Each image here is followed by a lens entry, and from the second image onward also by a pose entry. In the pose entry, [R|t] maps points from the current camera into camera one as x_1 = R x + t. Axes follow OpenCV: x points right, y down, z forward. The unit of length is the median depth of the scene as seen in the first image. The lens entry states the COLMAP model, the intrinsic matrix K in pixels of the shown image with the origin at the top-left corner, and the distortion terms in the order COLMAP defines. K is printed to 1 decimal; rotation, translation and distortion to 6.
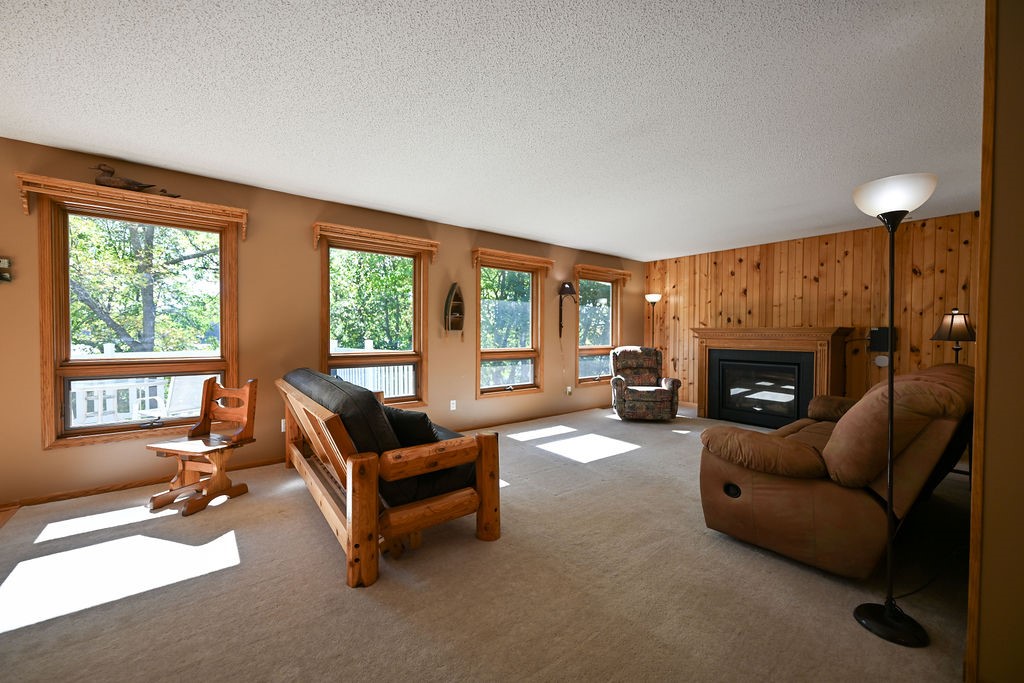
lens RADIAL K [[411.0, 0, 513.9], [0, 411.0, 339.9], [0, 0, 1]] dist [0.000940, -0.000807]
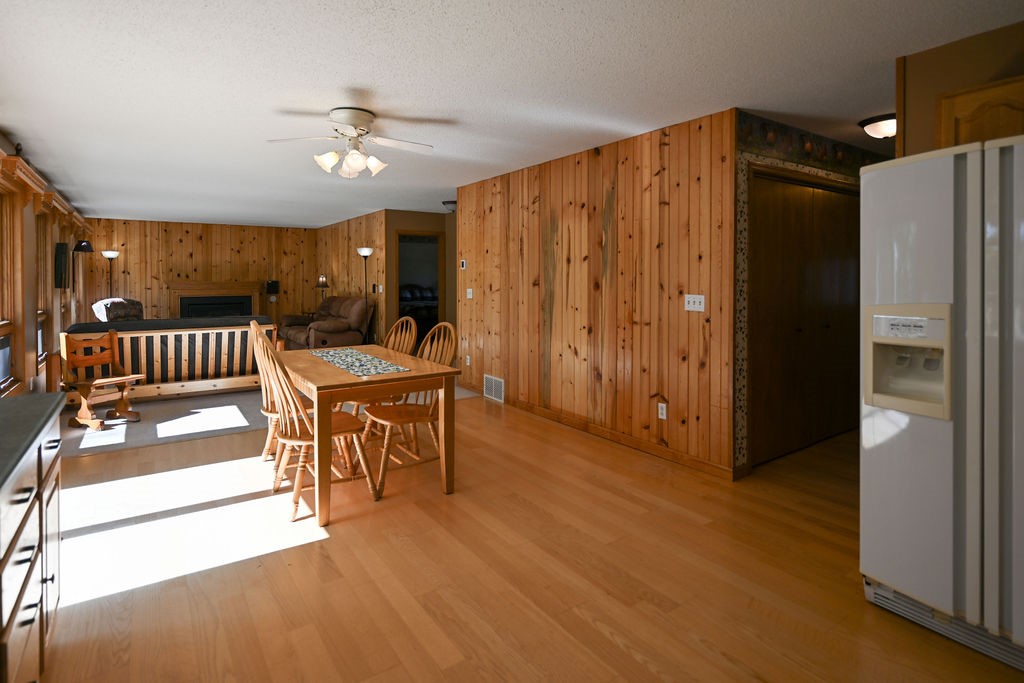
lens RADIAL K [[524.7, 0, 515.5], [0, 524.7, 285.3], [0, 0, 1]] dist [-0.008408, 0.004640]
pose [[0.068735, -0.017245, 0.997486, -1.396839], [0.019274, 0.999687, 0.015955, -0.027423], [-0.997449, 0.018129, 0.069046, -0.264723]]
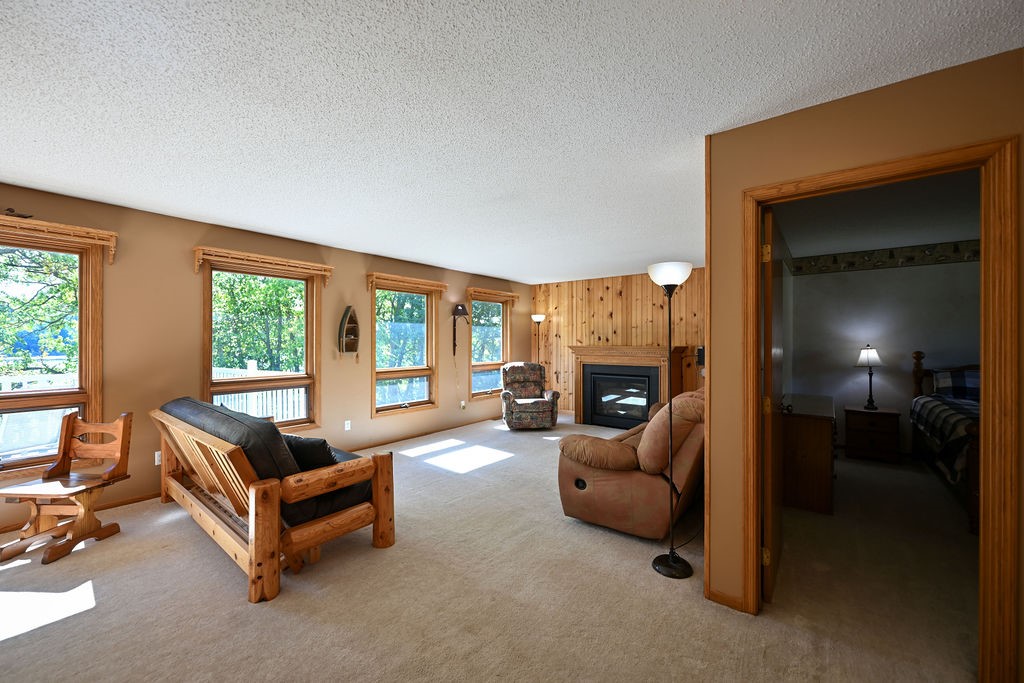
lens RADIAL K [[411.0, 0, 516.6], [0, 411.0, 340.6], [0, 0, 1]] dist [0.000940, -0.000807]
pose [[0.968781, -0.002890, 0.247900, 0.006330], [0.007727, 0.999798, -0.018542, -0.028482], [-0.247796, 0.019879, 0.968608, -0.094975]]
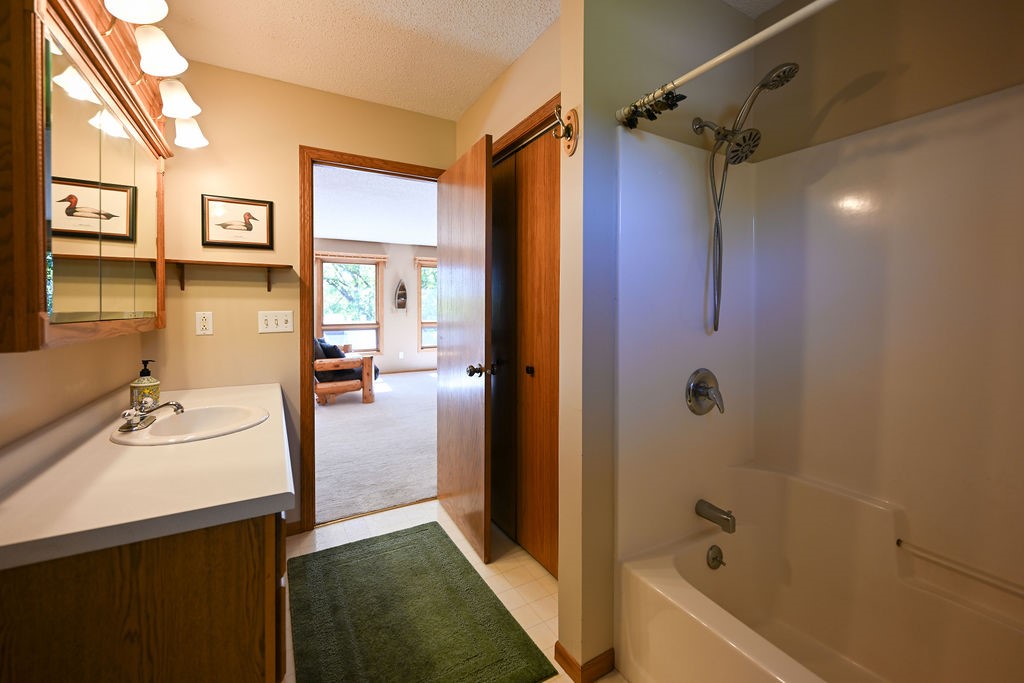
lens RADIAL K [[411.0, 0, 502.8], [0, 411.0, 311.5], [0, 0, 1]] dist [0.000940, -0.000807]
pose [[0.988964, -0.001127, -0.148151, 0.471581], [-0.000004, 0.999971, -0.007636, 0.000081], [0.148155, 0.007553, 0.988935, -0.522090]]
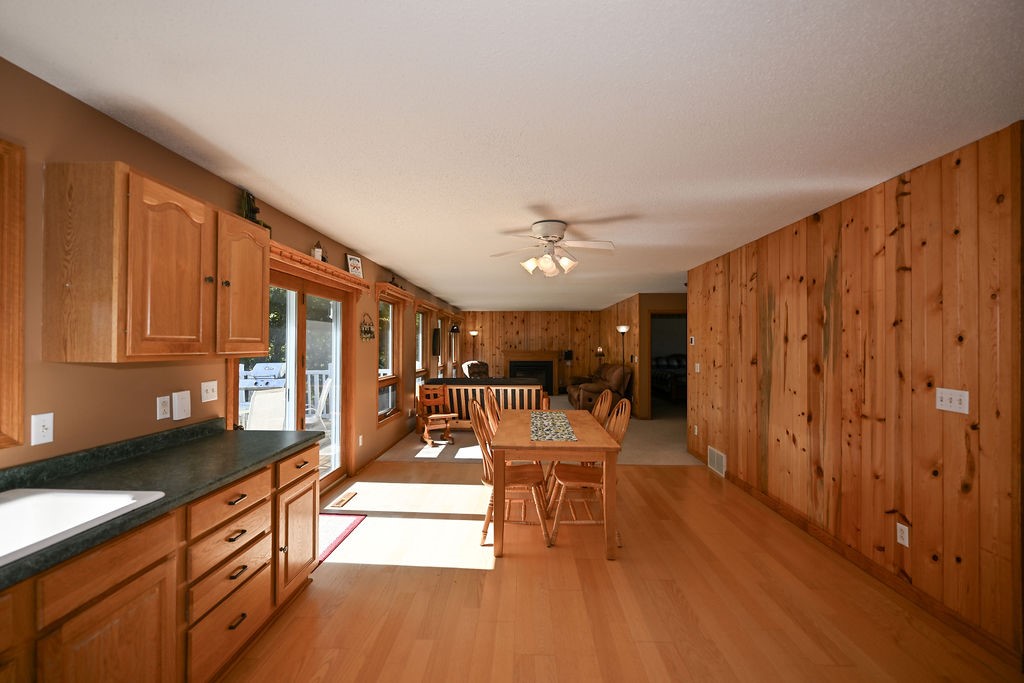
lens RADIAL K [[411.0, 0, 513.0], [0, 411.0, 341.4], [0, 0, 1]] dist [0.000940, -0.000807]
pose [[0.653156, 0.005185, 0.757206, -1.257162], [0.012423, 0.999769, -0.017562, -0.046070], [-0.757122, 0.020877, 0.652940, -0.406720]]
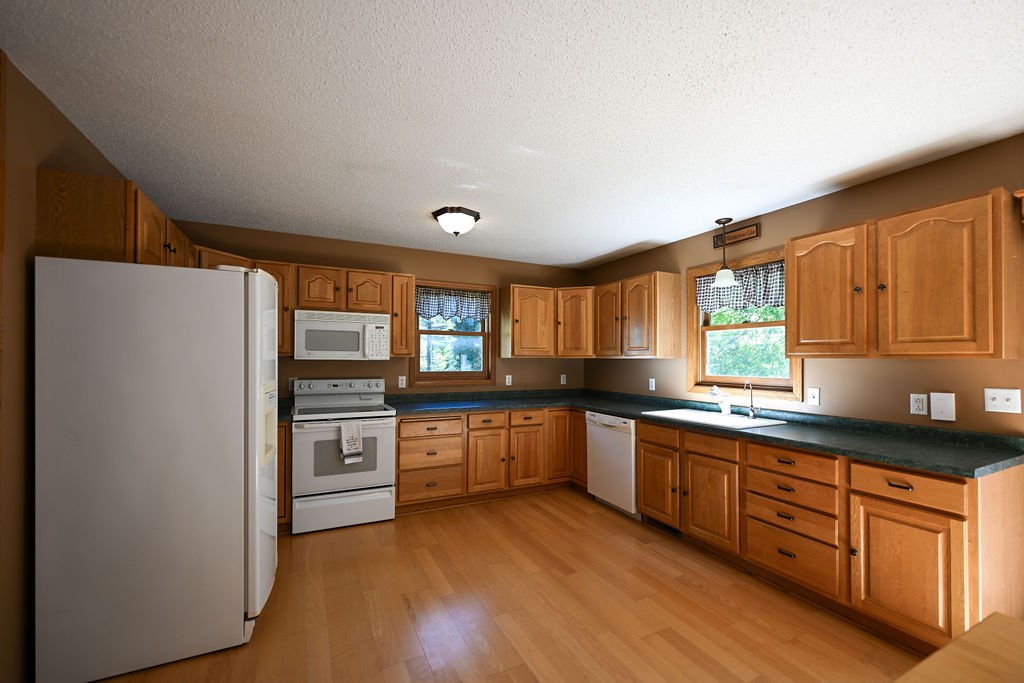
lens RADIAL K [[411.0, 0, 508.6], [0, 411.0, 355.7], [0, 0, 1]] dist [0.000940, -0.000807]
pose [[-0.214169, -0.011383, -0.976730, -0.584395], [-0.021500, 0.999745, -0.006936, -0.030437], [0.976560, 0.019514, -0.214359, -0.197371]]
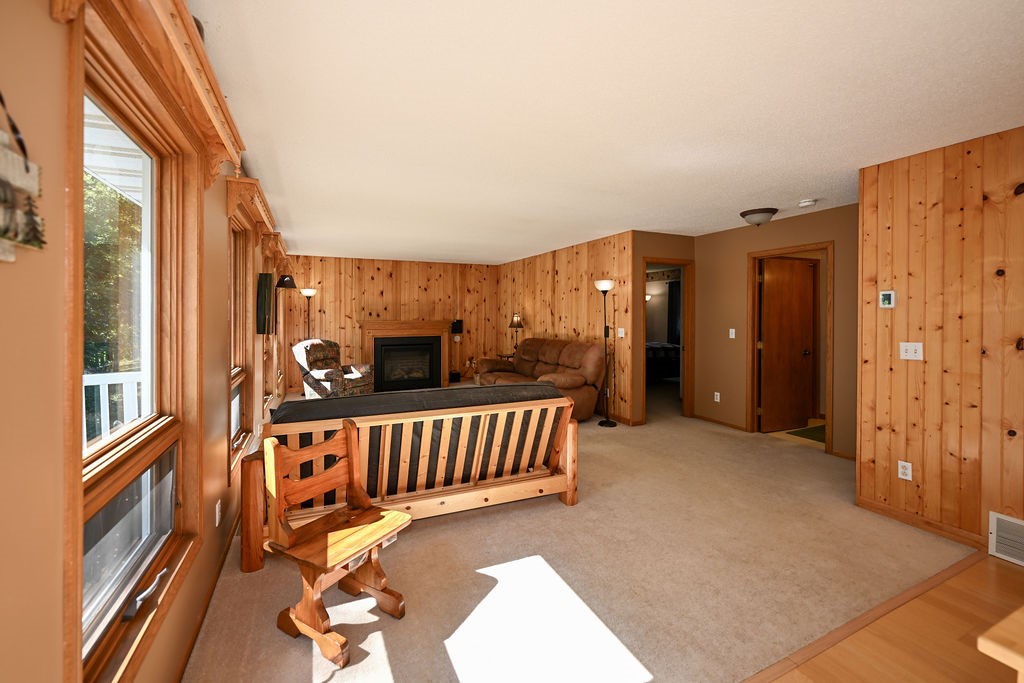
lens RADIAL K [[411.0, 0, 506.6], [0, 411.0, 316.1], [0, 0, 1]] dist [0.000940, -0.000807]
pose [[0.243116, -0.007981, 0.969964, -0.787393], [0.017912, 0.999833, 0.003737, -0.049872], [-0.969832, 0.016466, 0.243219, 0.350044]]
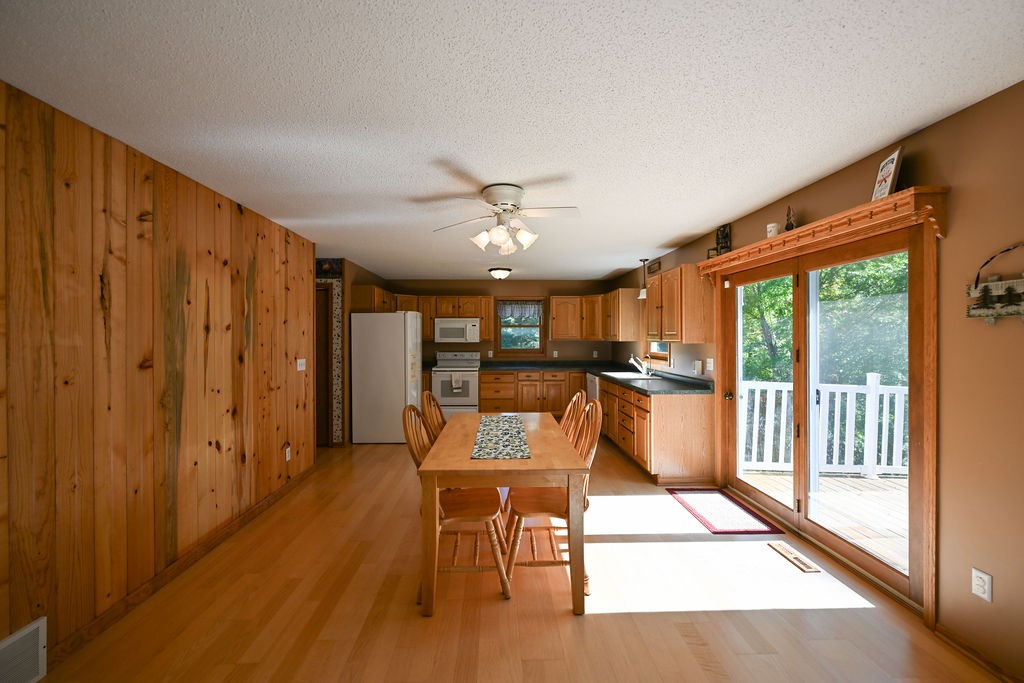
lens RADIAL K [[411.0, 0, 506.4], [0, 411.0, 340.2], [0, 0, 1]] dist [0.000940, -0.000807]
pose [[-0.611253, 0.004568, -0.791422, -0.185970], [-0.012993, 0.999791, 0.015806, -0.054756], [0.791329, 0.019945, -0.611066, 0.394476]]
